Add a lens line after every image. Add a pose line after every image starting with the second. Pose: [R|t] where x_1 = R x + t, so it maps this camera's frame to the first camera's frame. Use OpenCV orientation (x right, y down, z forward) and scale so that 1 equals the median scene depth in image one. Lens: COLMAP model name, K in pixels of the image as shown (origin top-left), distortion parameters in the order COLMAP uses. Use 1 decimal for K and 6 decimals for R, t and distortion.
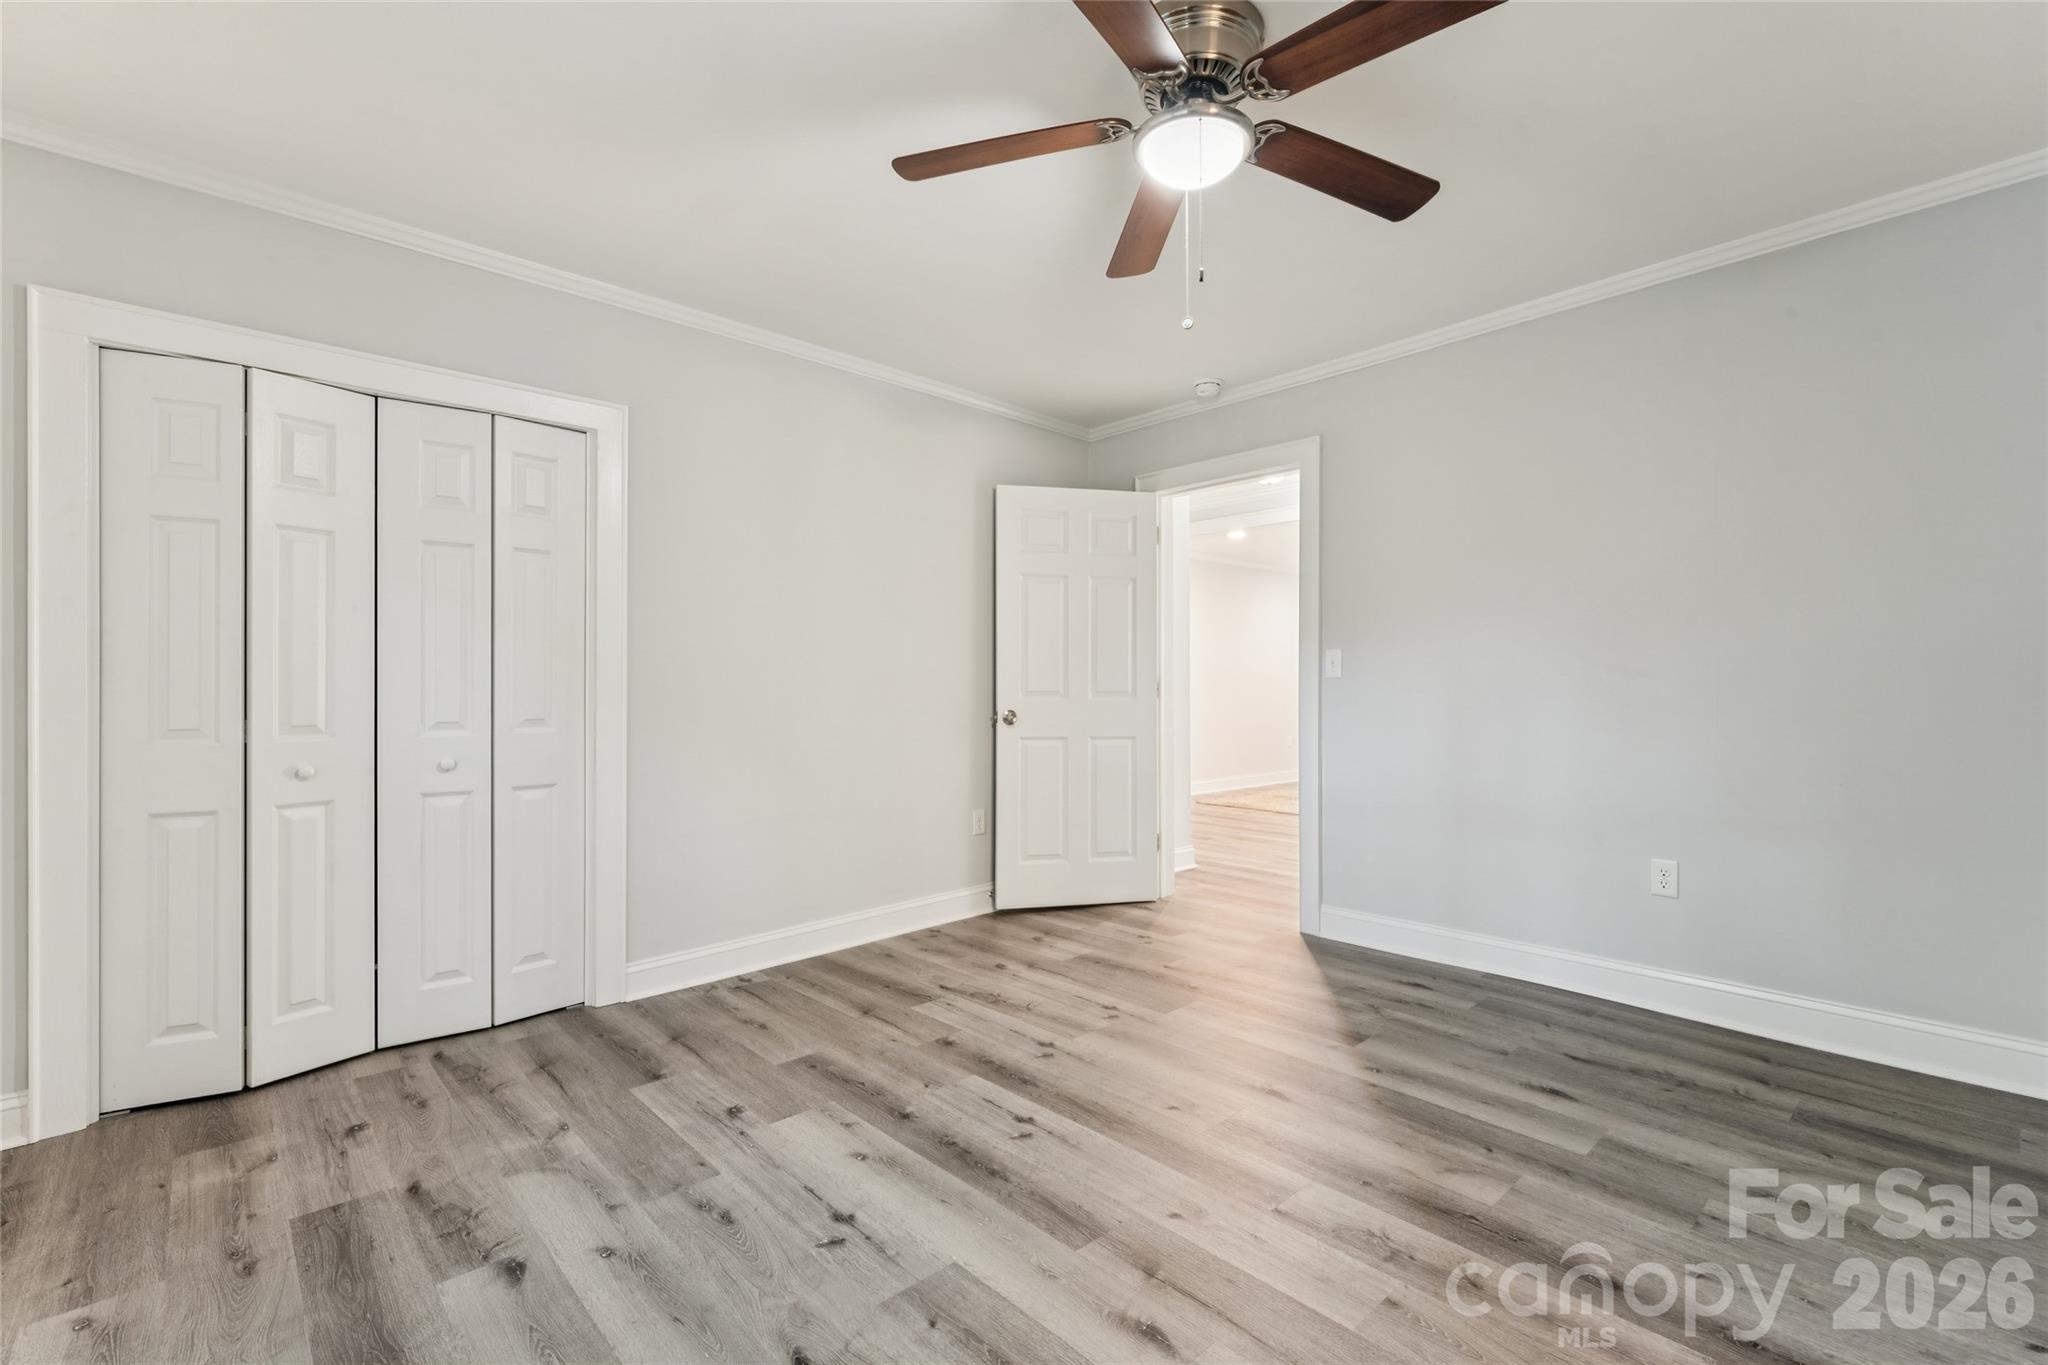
lens RADIAL K [[903.3, 0, 1028.7], [0, 903.3, 685.4], [0, 0, 1]] dist [-0.000114, -0.000093]
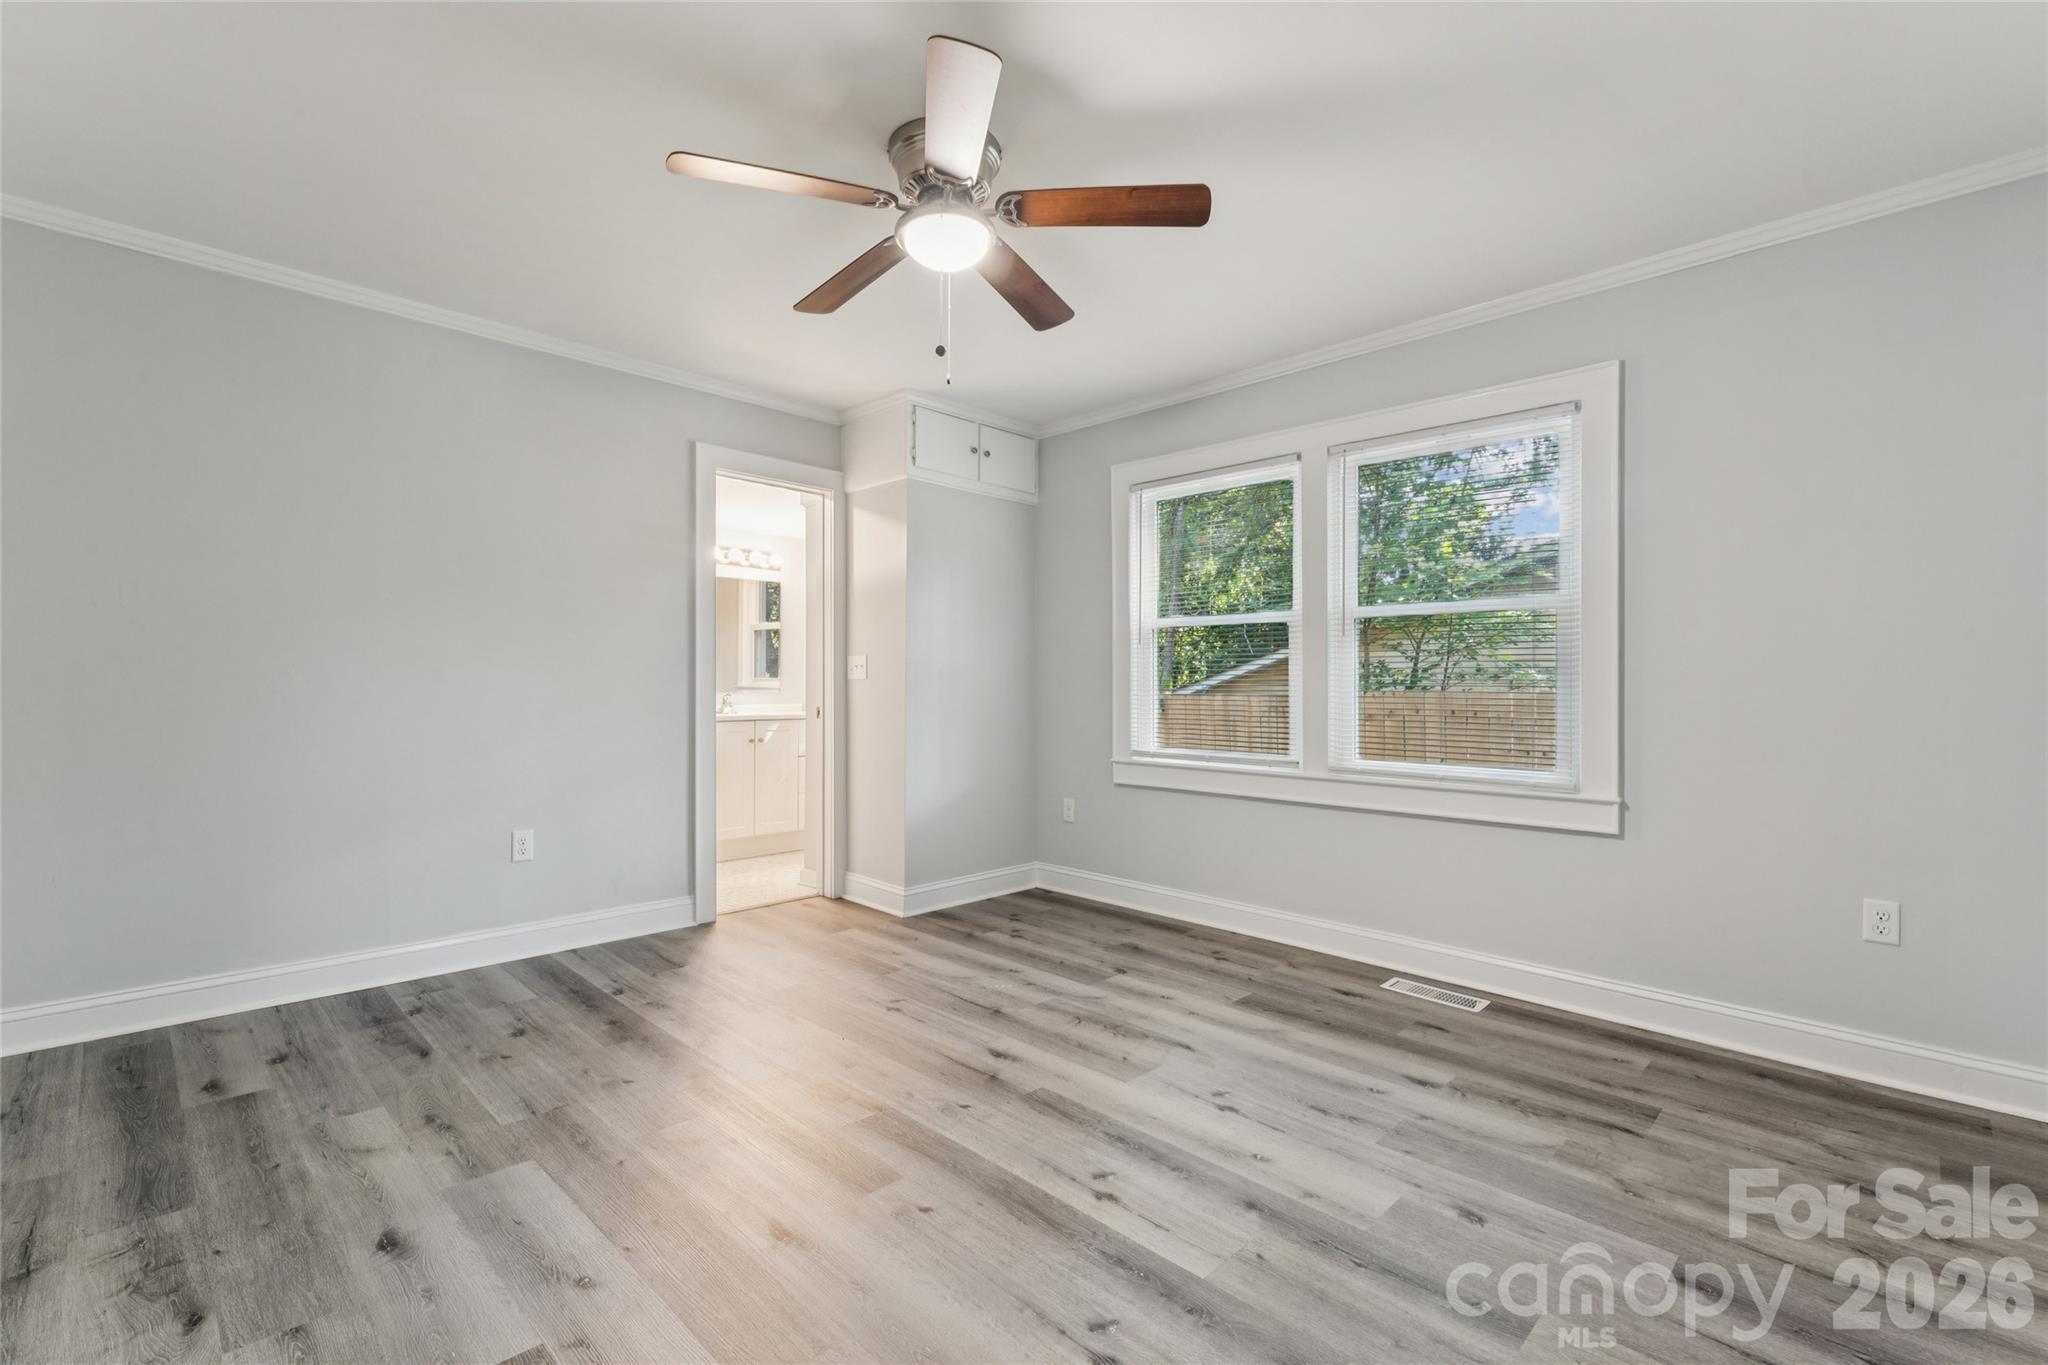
lens RADIAL K [[903.3, 0, 1028.7], [0, 903.3, 685.4], [0, 0, 1]] dist [-0.000114, -0.000093]
pose [[-0.998863, -0.000133, -0.047670, 0.095361], [0.000358, 0.999947, -0.010301, 0.007907], [0.047669, -0.010306, -0.998810, 1.630402]]
